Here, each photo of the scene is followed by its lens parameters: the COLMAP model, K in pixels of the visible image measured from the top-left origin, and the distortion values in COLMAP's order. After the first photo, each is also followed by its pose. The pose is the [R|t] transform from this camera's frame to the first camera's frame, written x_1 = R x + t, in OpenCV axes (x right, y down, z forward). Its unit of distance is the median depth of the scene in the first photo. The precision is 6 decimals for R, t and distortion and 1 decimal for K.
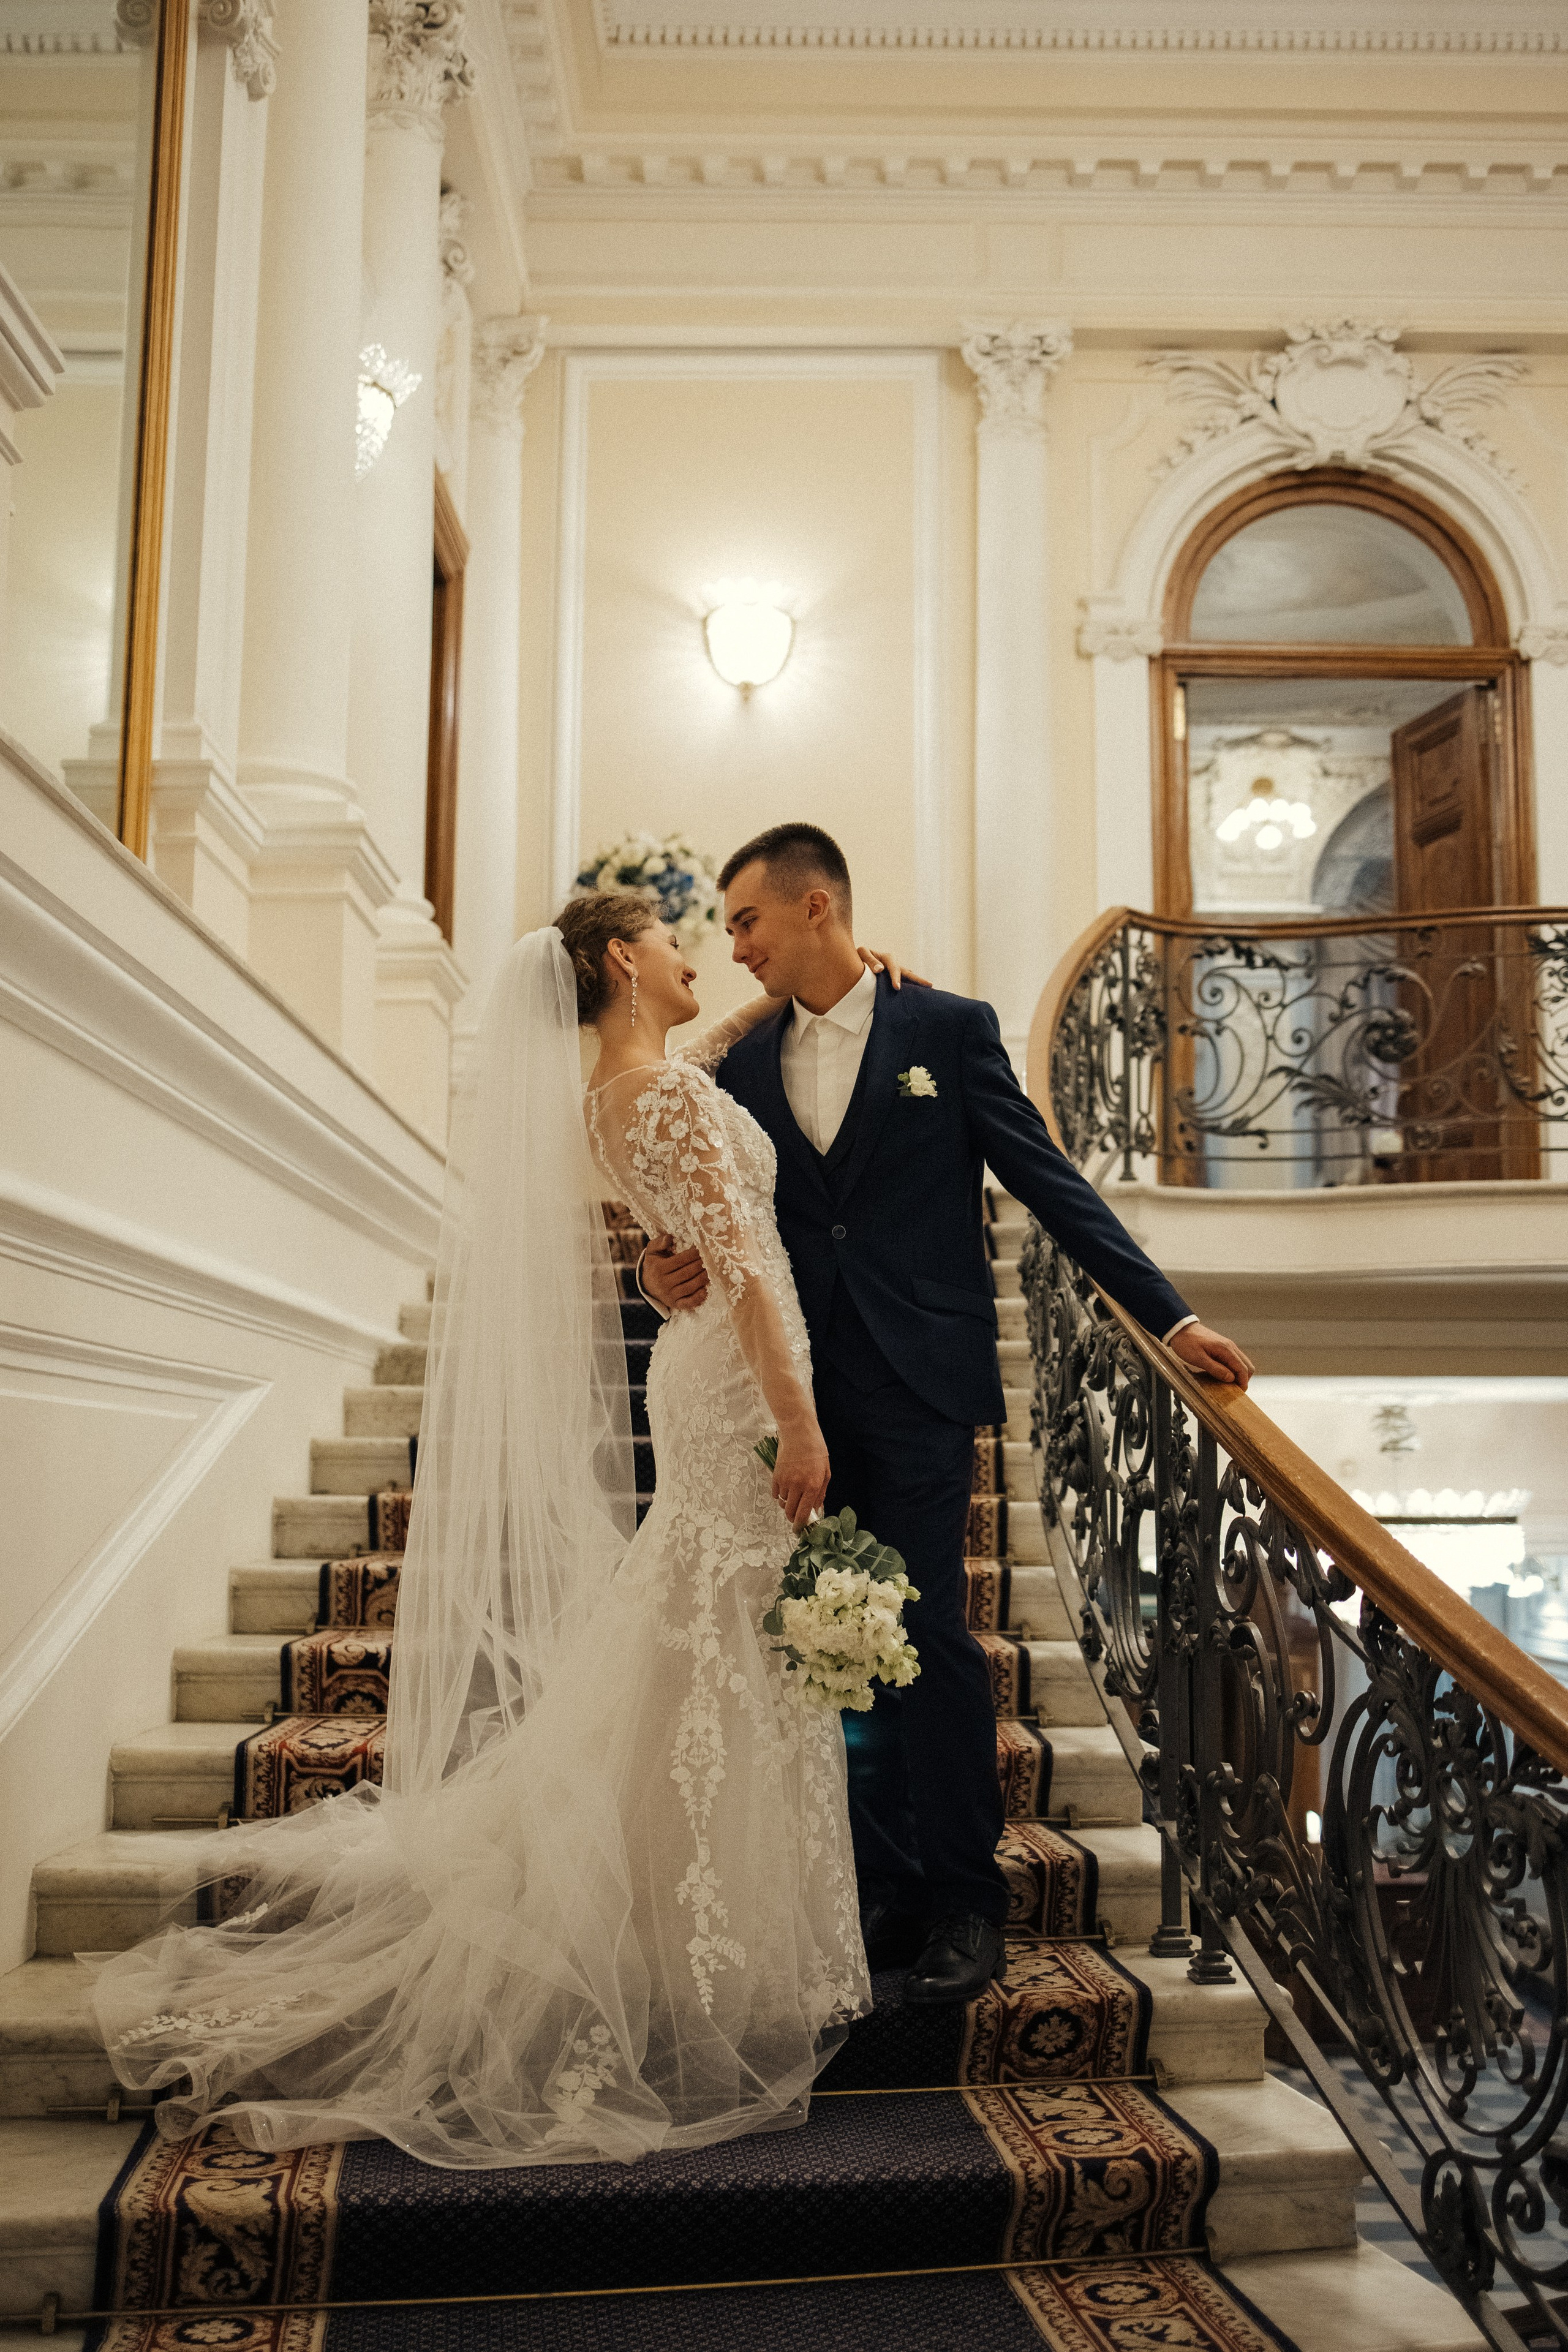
lens RADIAL K [[2511.3, 0, 774.2], [0, 2511.3, 1165.0], [0, 0, 1]] dist [-0.135877, 0.032715]
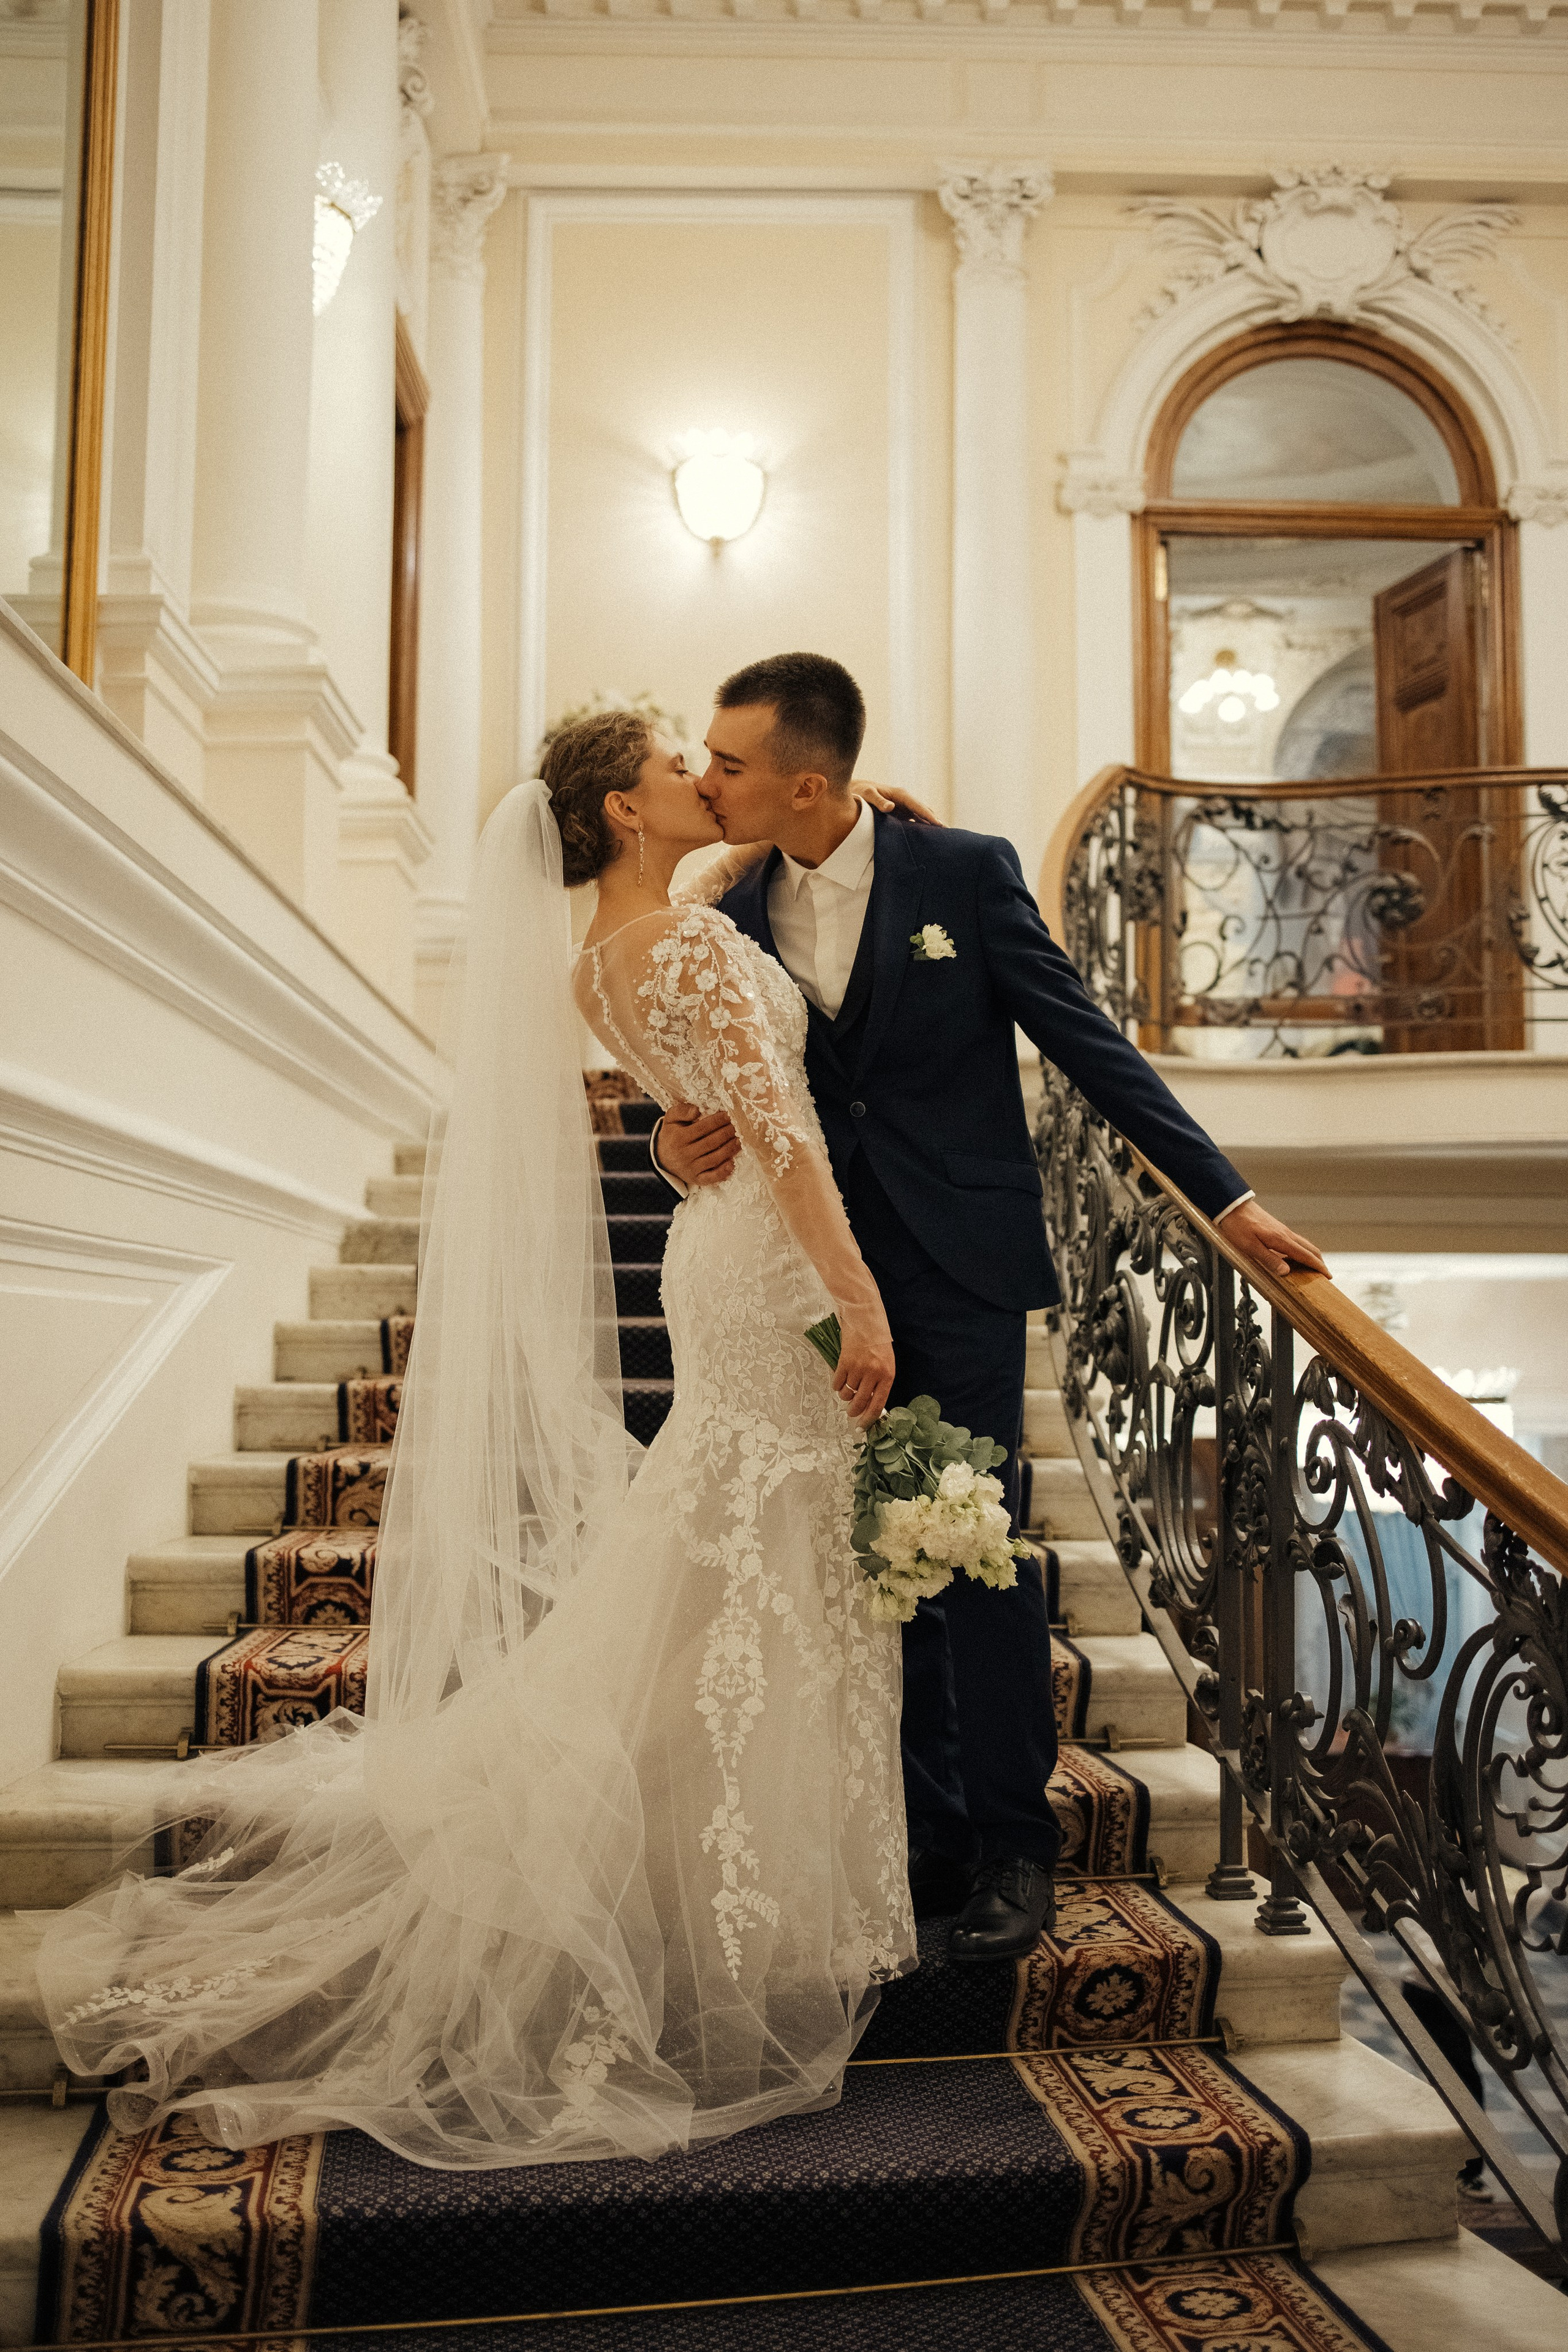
lens RADIAL K [[2418.7, 0, 755.2], [0, 2418.7, 1172.6], [0, 0, 1]] dist [-0.102717, 0.040271]
pose [[0.999852, 0.001104, 0.017149, -0.016408], [-0.002031, 0.998533, 0.054115, 0.003489], [-0.017064, -0.054142, 0.998387, 0.076433]]
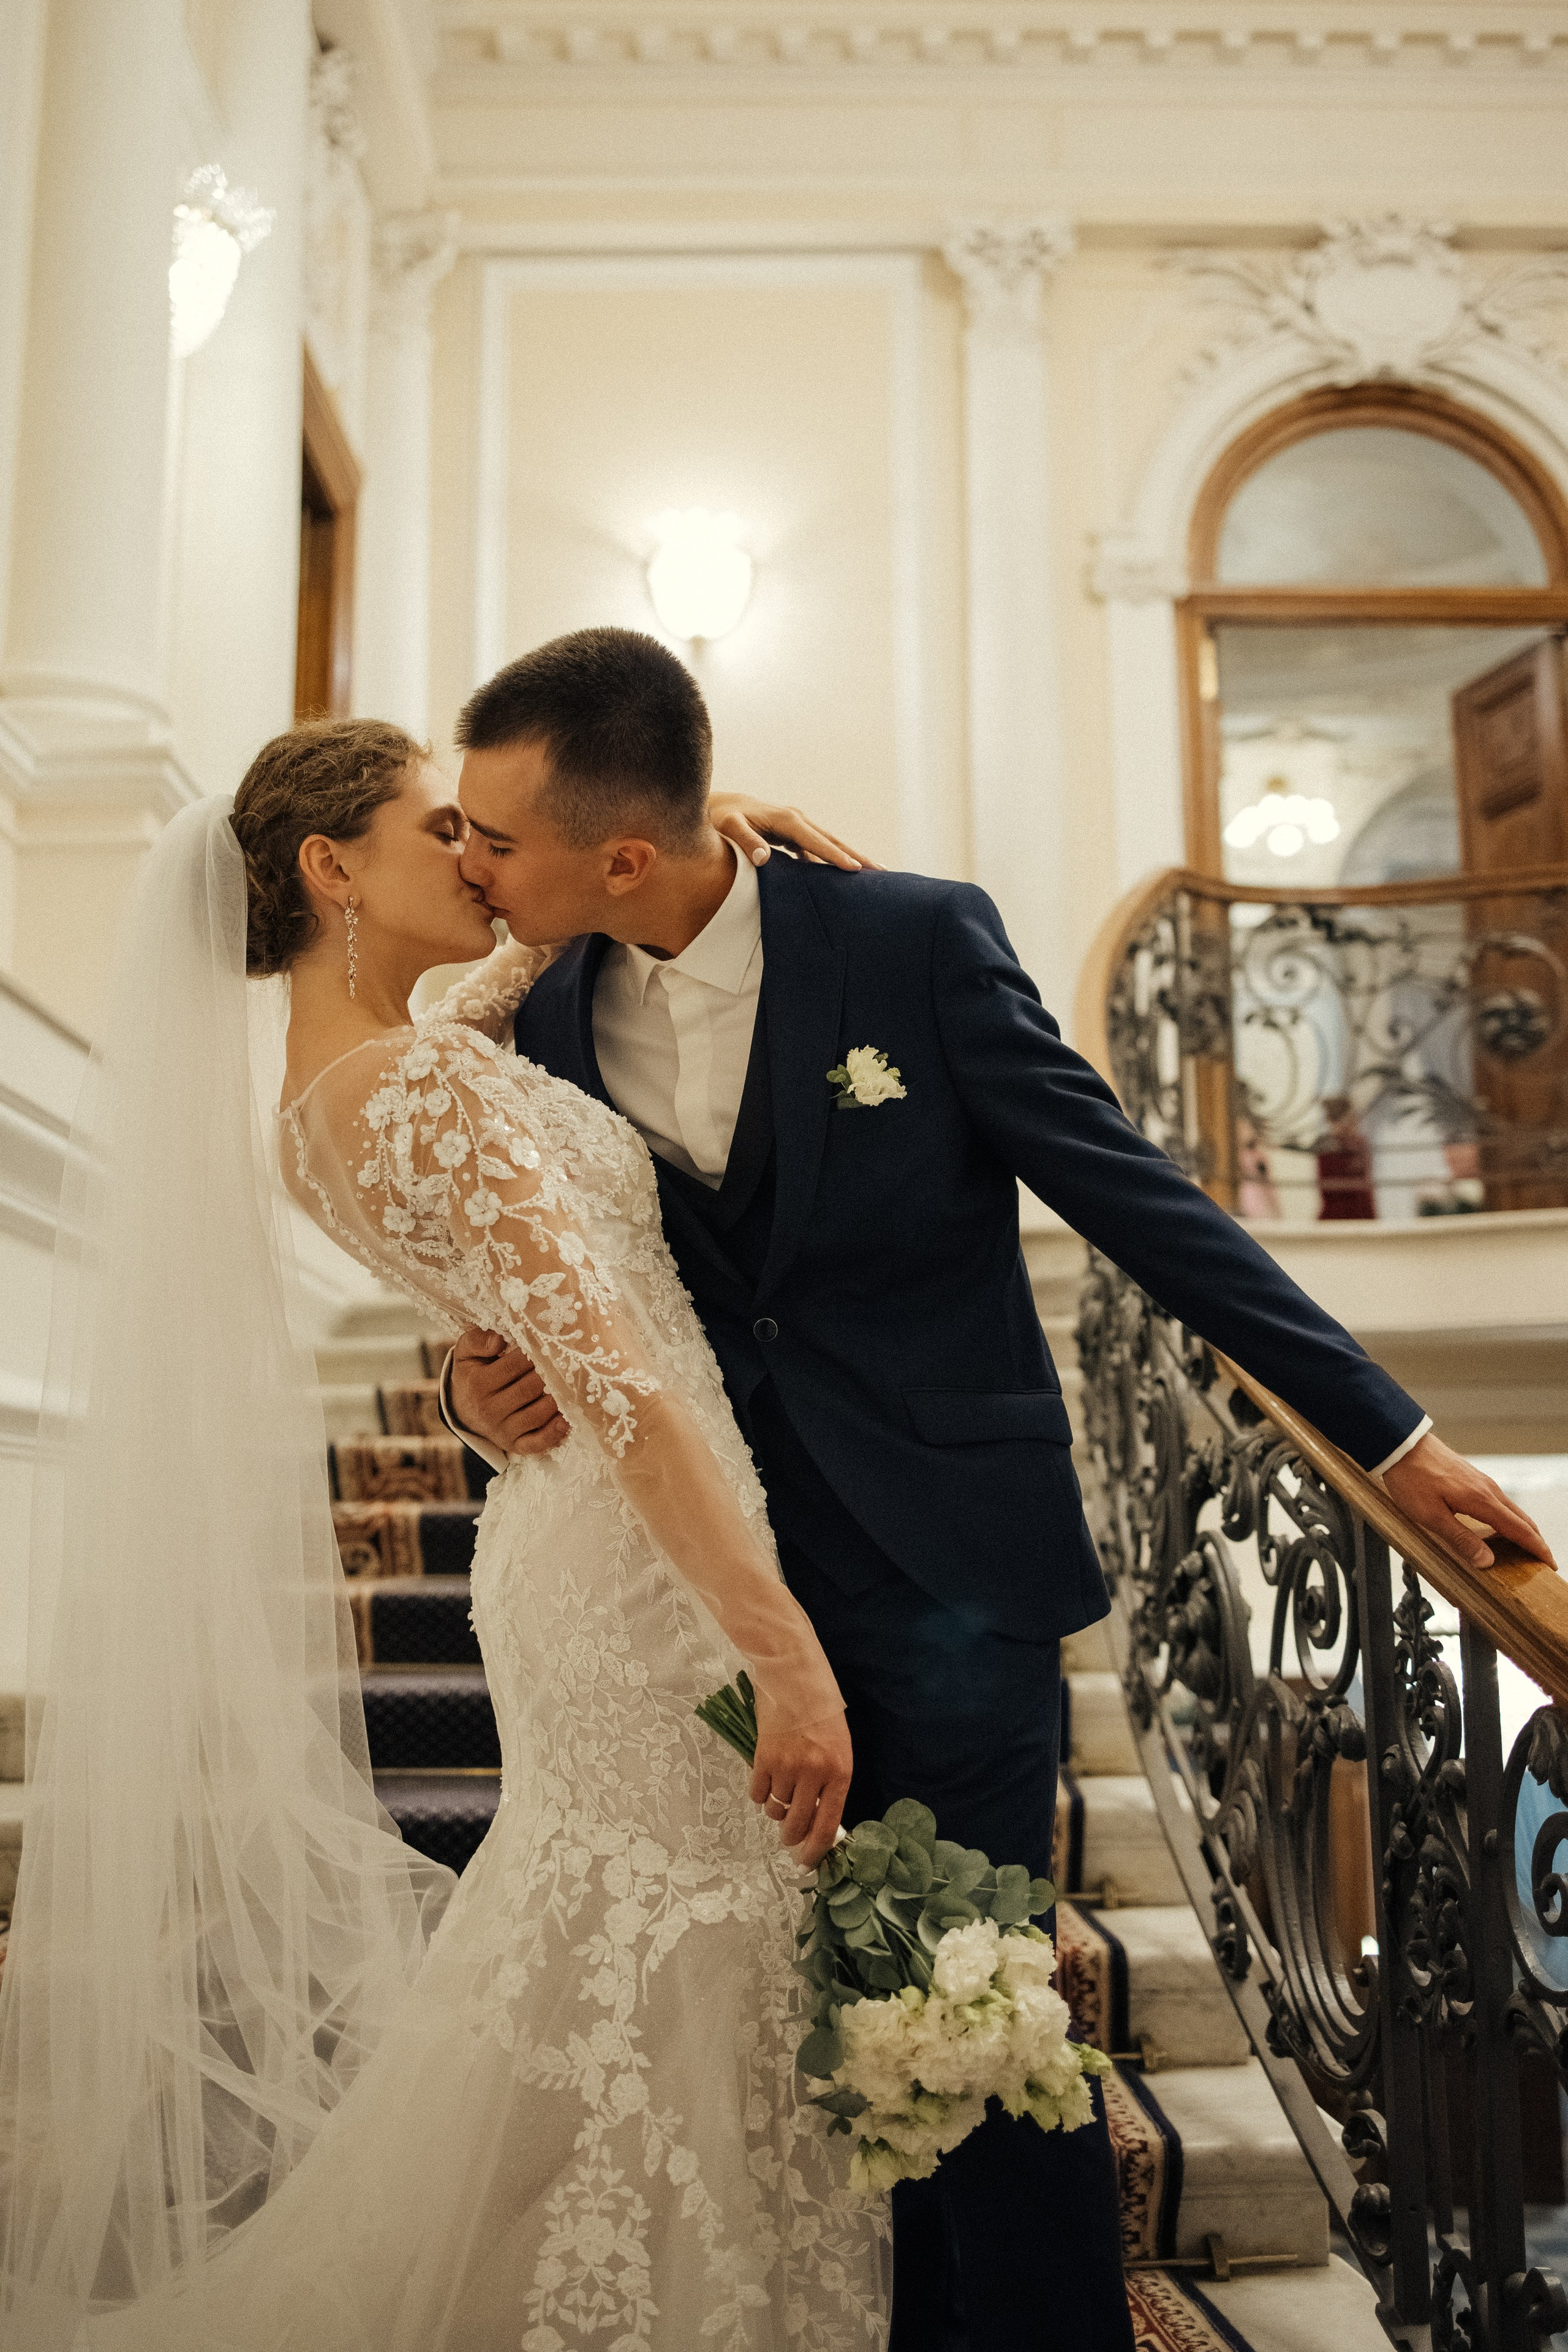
lens RADIAL K [[2420.3, 0, 774.1], [0, 2420.3, 1178.6], [0, 0, 1]] dist [-0.055648, 0.040634]
pose [[0.999856, -0.014297, 0.009143, 0.006619], [0.014419, 0.999805, -0.013494, 0.003607], [-0.008948, 0.013623, 0.999867, 0.251332]]
